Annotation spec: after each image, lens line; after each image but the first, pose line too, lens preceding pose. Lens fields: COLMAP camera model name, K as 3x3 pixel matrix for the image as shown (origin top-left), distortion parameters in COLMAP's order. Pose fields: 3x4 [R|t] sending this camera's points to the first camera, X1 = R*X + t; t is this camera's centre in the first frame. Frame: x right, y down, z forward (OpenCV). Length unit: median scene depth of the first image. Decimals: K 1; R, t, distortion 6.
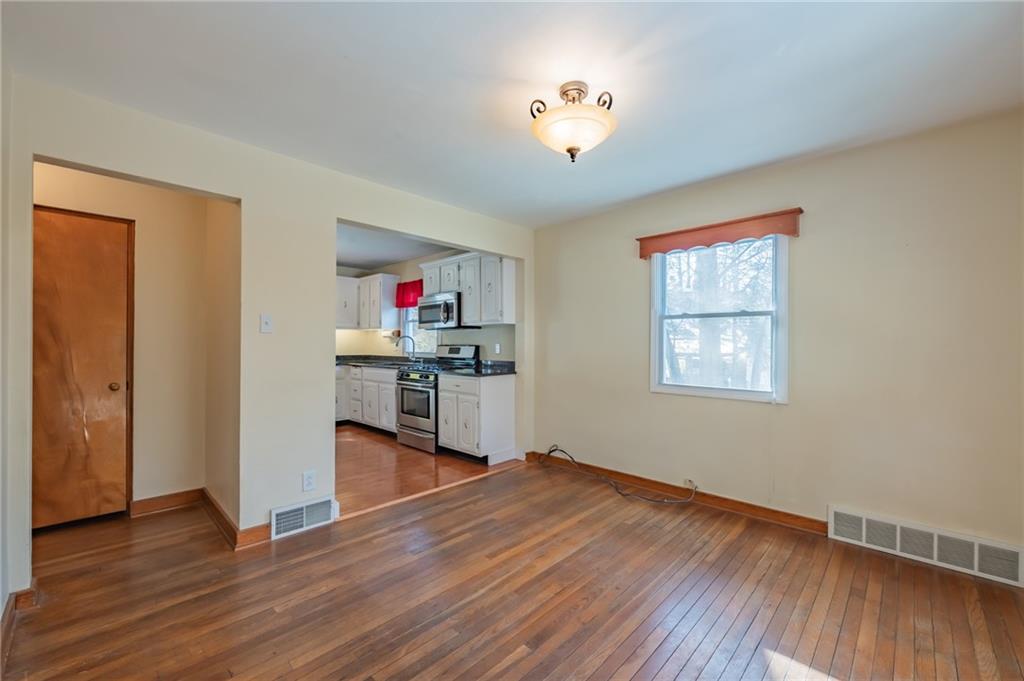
lens RADIAL K [[415.8, 0, 515.8], [0, 415.8, 343.2], [0, 0, 1]] dist [-0.000125, -0.000027]
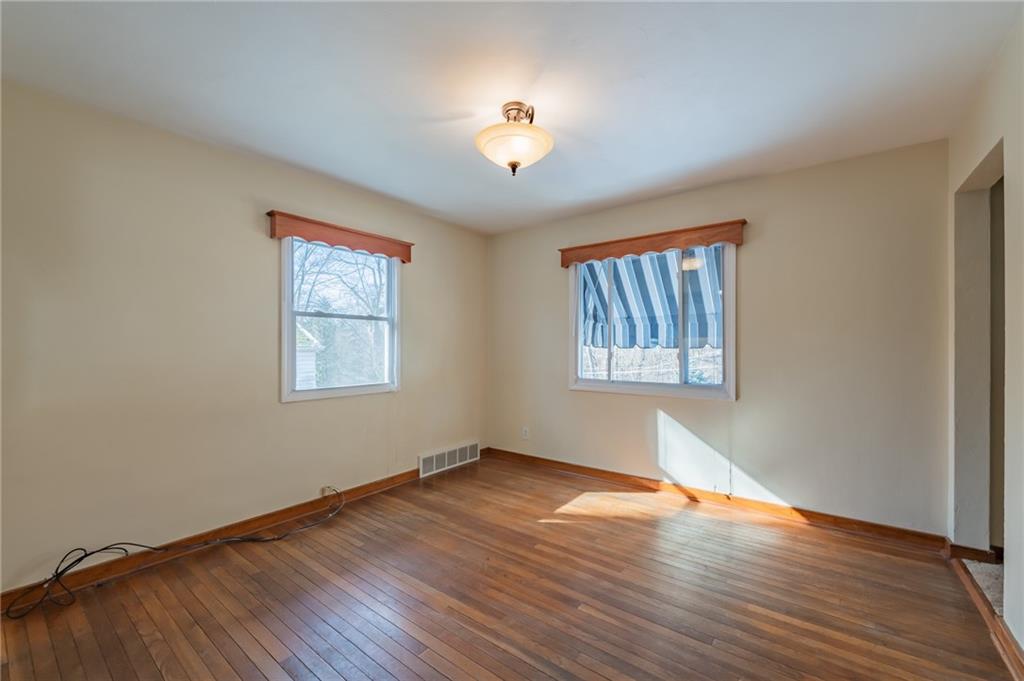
lens RADIAL K [[408.1, 0, 510.8], [0, 408.1, 347.7], [0, 0, 1]] dist [-0.000816, 0.000036]
pose [[-0.108207, -0.008577, 0.994091, -0.534531], [-0.001204, 0.999963, 0.008497, 0.000781], [-0.994128, -0.000277, -0.108213, 0.652217]]
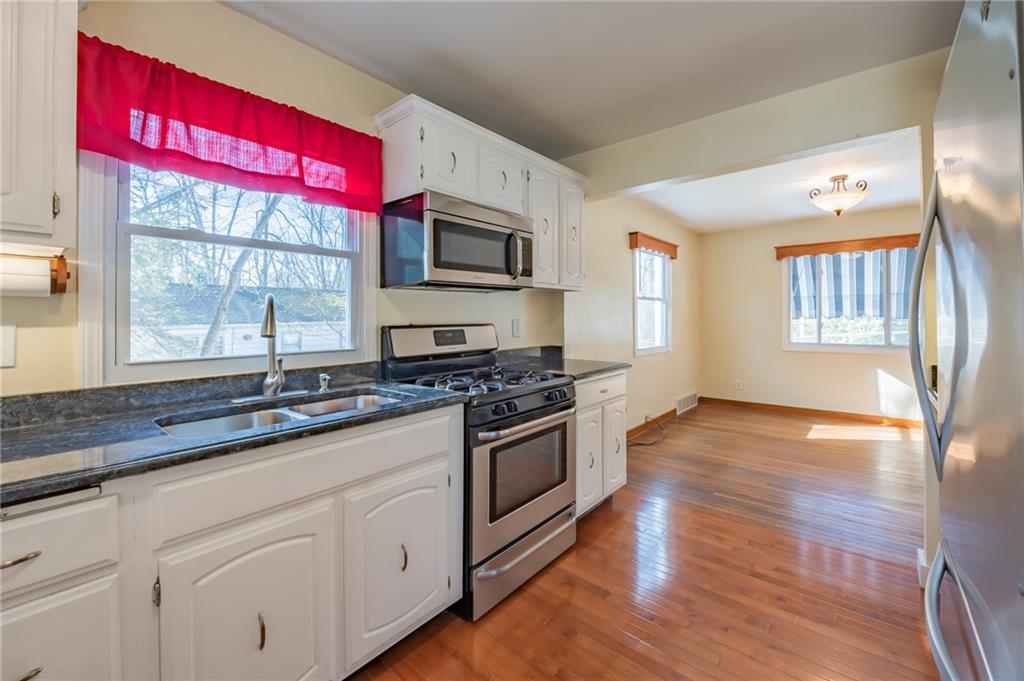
lens RADIAL K [[419.5, 0, 522.4], [0, 419.5, 314.2], [0, 0, 1]] dist [0.000894, 0.000032]
pose [[-0.075052, 0.003934, 0.997172, -0.919531], [0.004186, 0.999985, -0.003630, -0.007971], [-0.997171, 0.003901, -0.075068, 1.459295]]
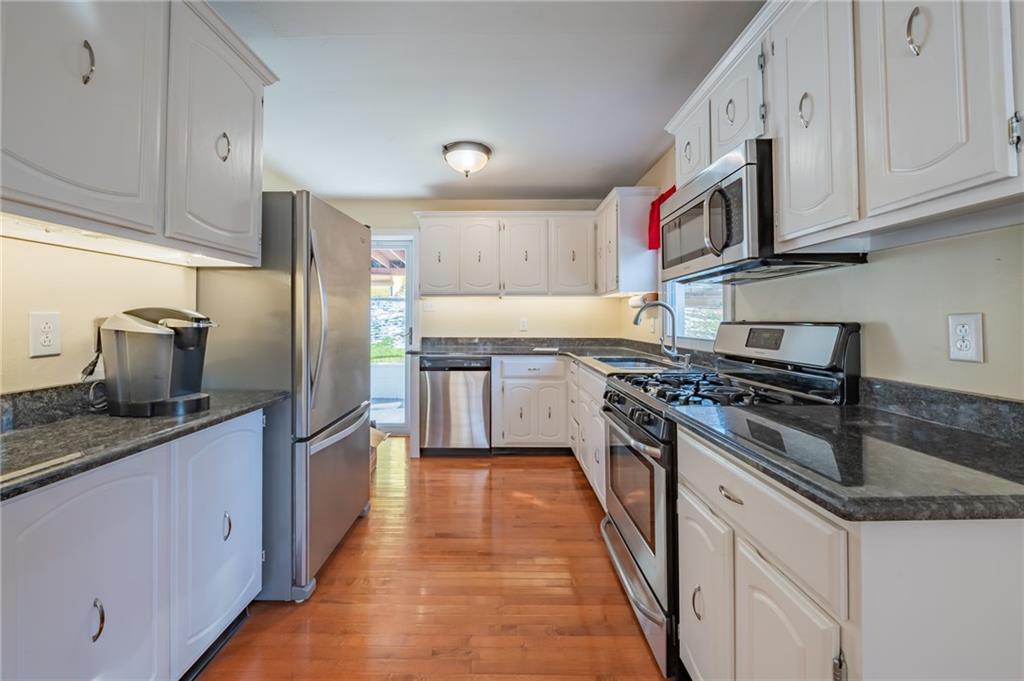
lens RADIAL K [[421.5, 0, 509.1], [0, 421.5, 312.0], [0, 0, 1]] dist [-0.000274, -0.000174]
pose [[0.700118, -0.017035, -0.713824, -0.073880], [0.000614, 0.999729, -0.023256, 0.006157], [0.714027, 0.015843, 0.699939, 0.931612]]
